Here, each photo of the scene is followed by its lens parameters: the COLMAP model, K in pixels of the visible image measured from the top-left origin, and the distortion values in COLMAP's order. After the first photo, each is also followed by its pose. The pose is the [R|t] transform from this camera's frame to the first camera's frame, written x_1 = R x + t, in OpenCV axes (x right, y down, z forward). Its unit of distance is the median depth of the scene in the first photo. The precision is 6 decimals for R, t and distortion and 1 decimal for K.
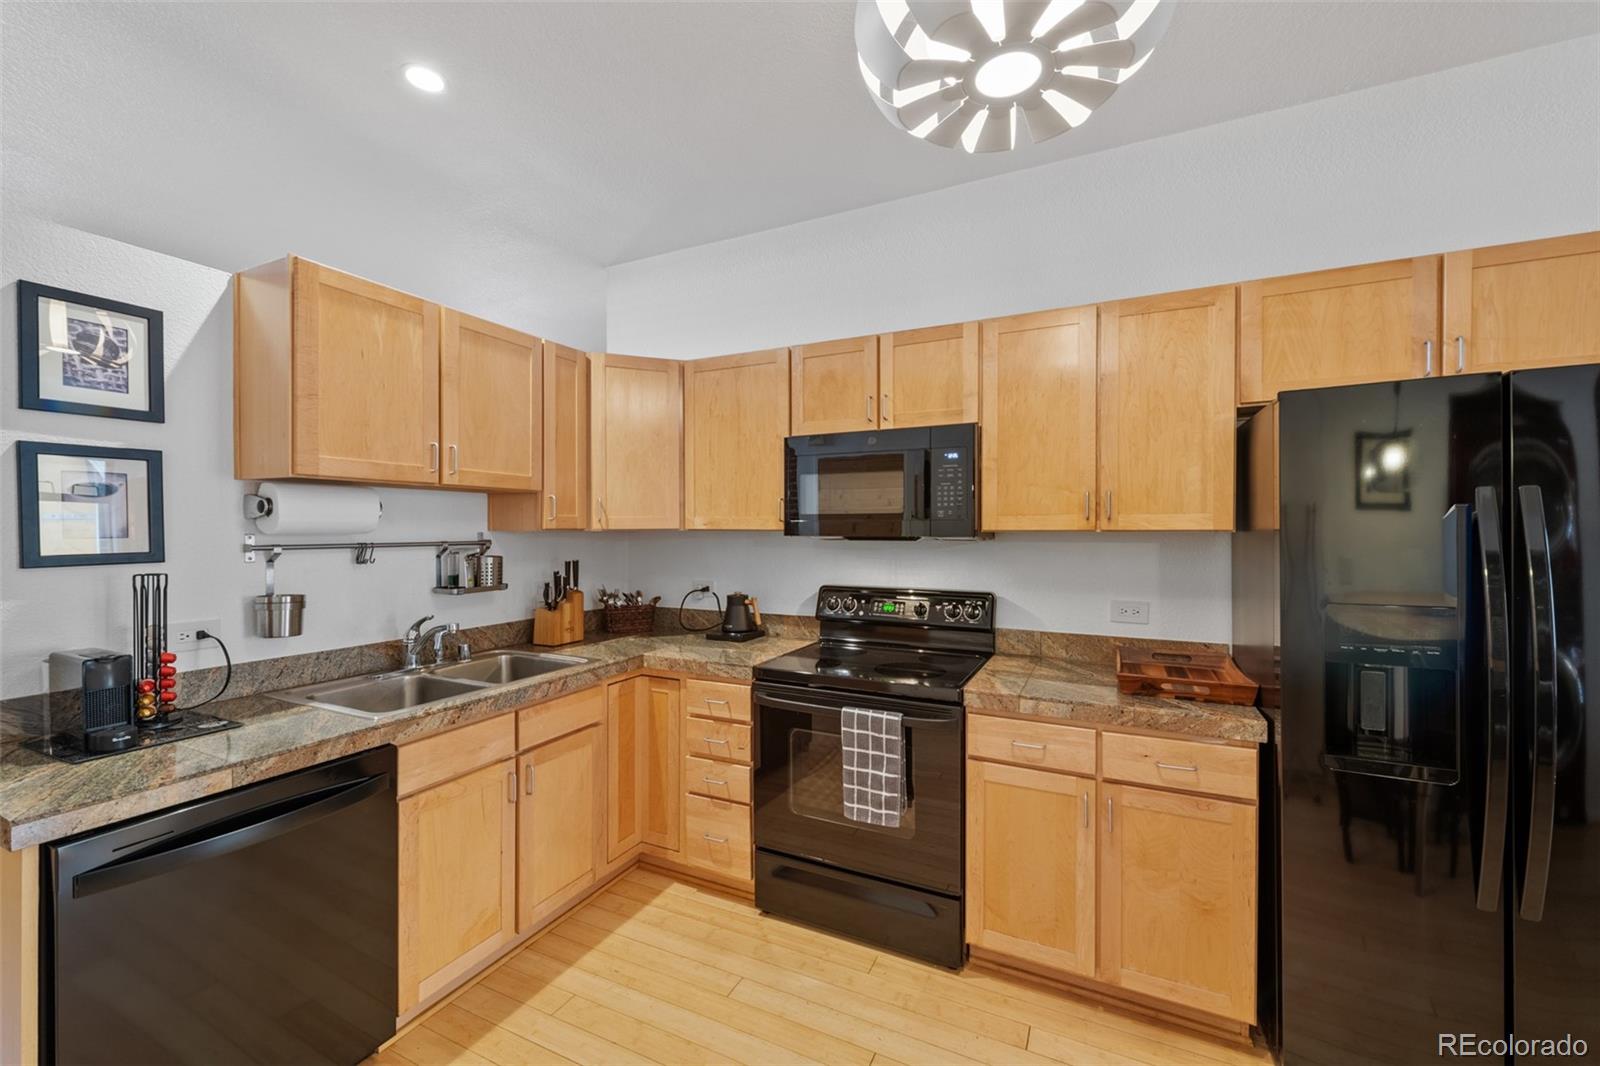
lens RADIAL K [[634.0, 0, 790.7], [0, 634.0, 535.0], [0, 0, 1]] dist [0.003722, -0.001244]
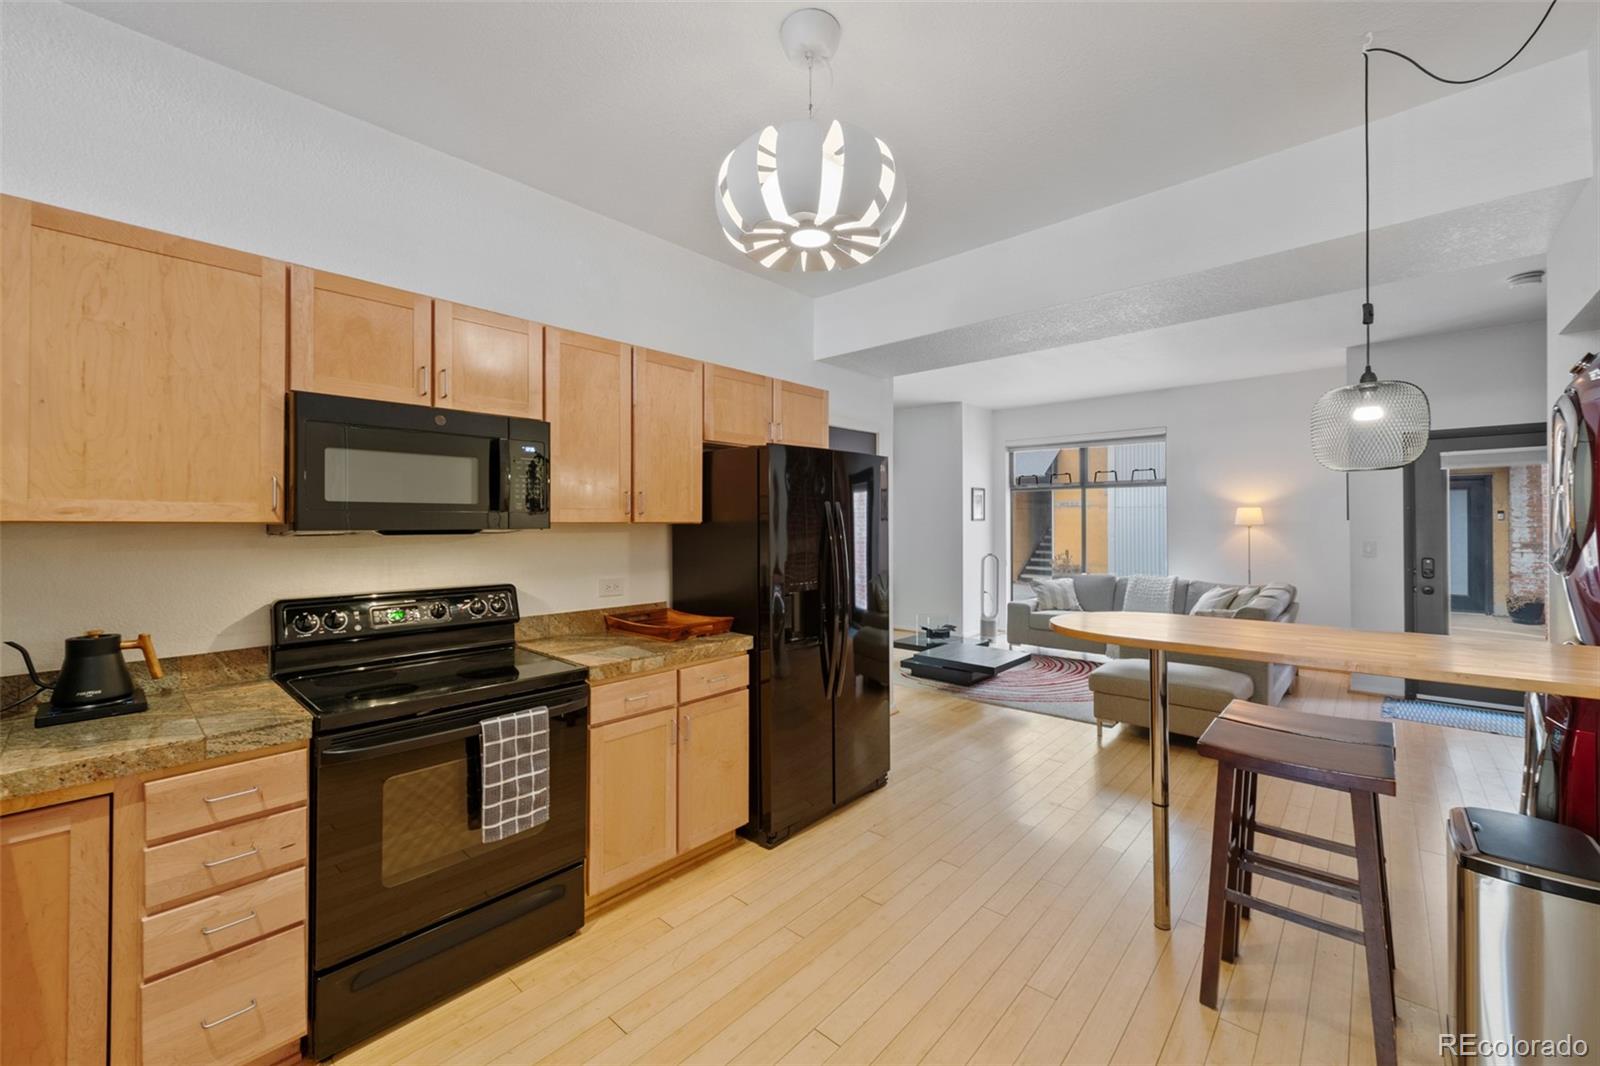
lens RADIAL K [[634.0, 0, 813.0], [0, 634.0, 520.9], [0, 0, 1]] dist [0.003722, -0.001244]
pose [[0.267973, 0.002636, 0.963423, -0.609938], [0.010767, 0.999926, -0.005731, 0.000778], [-0.963366, 0.011909, 0.267924, 0.292061]]
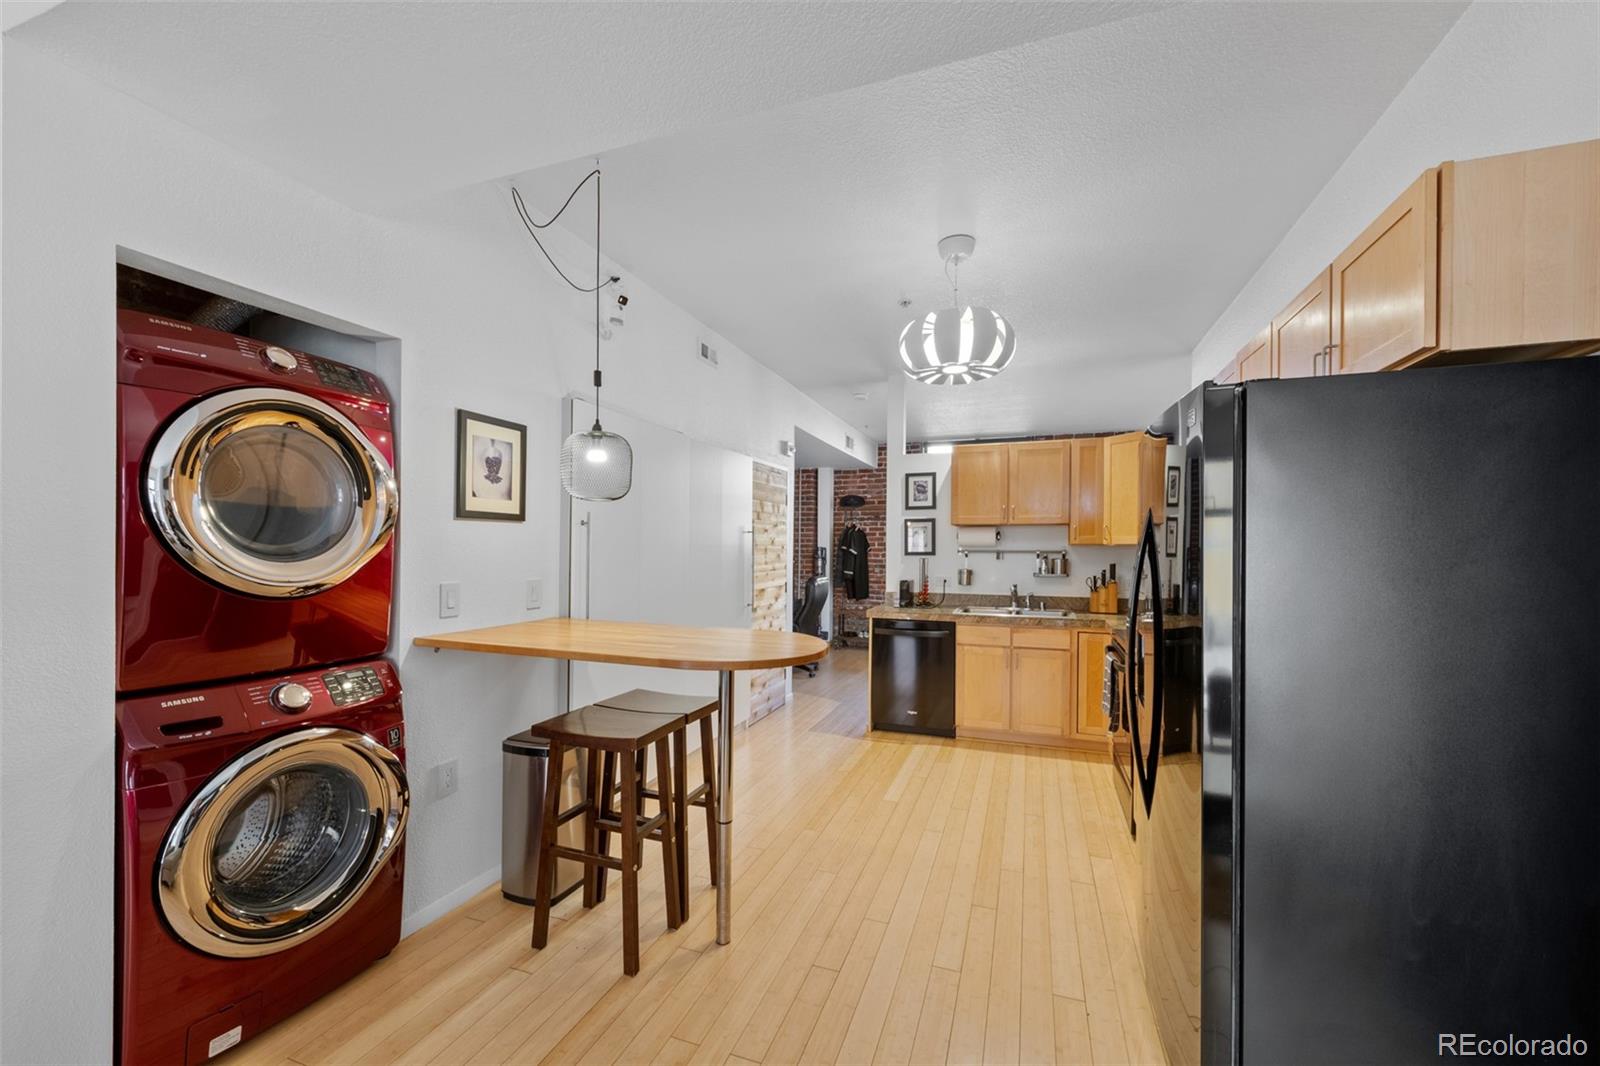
lens RADIAL K [[634.0, 0, 798.3], [0, 634.0, 551.6], [0, 0, 1]] dist [0.003722, -0.001244]
pose [[0.092966, 0.005023, -0.995657, 1.513591], [-0.014108, 0.999894, 0.003727, 0.017540], [0.995569, 0.013701, 0.093027, 0.058521]]
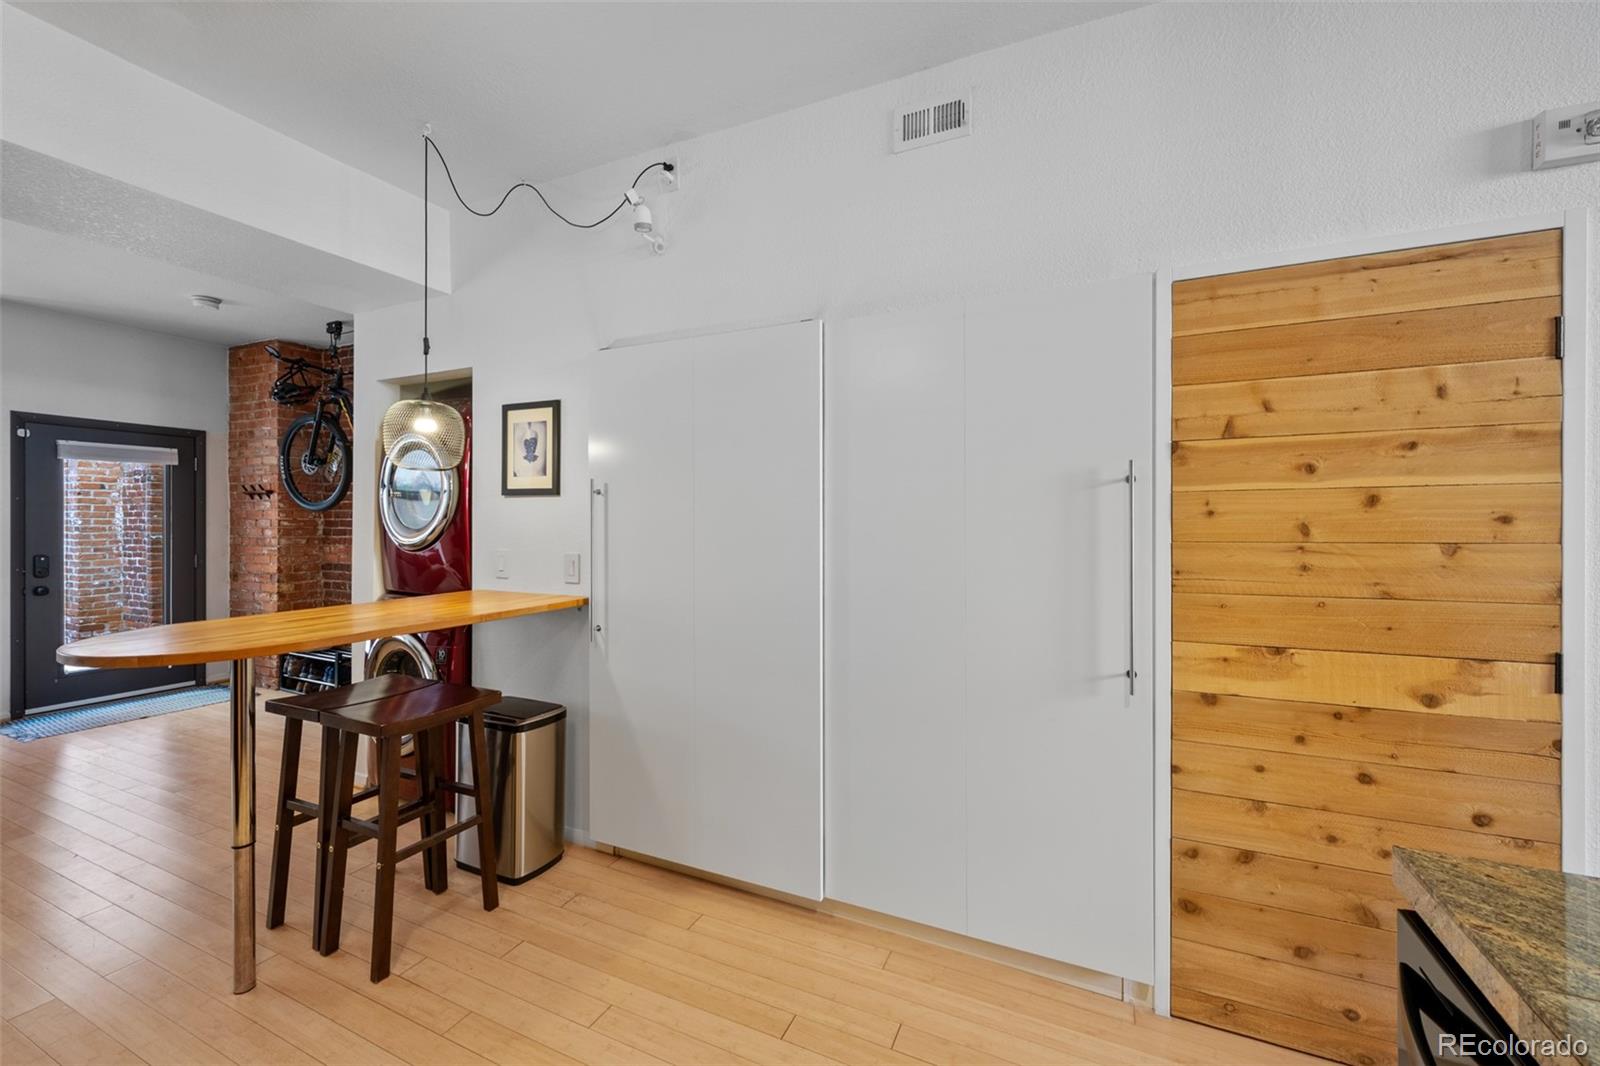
lens RADIAL K [[634.0, 0, 796.2], [0, 634.0, 523.2], [0, 0, 1]] dist [0.003722, -0.001244]
pose [[-0.999495, -0.005314, -0.031331, -0.190050], [-0.005504, 0.999967, 0.005976, 0.016670], [0.031298, 0.006145, -0.999491, 0.896002]]
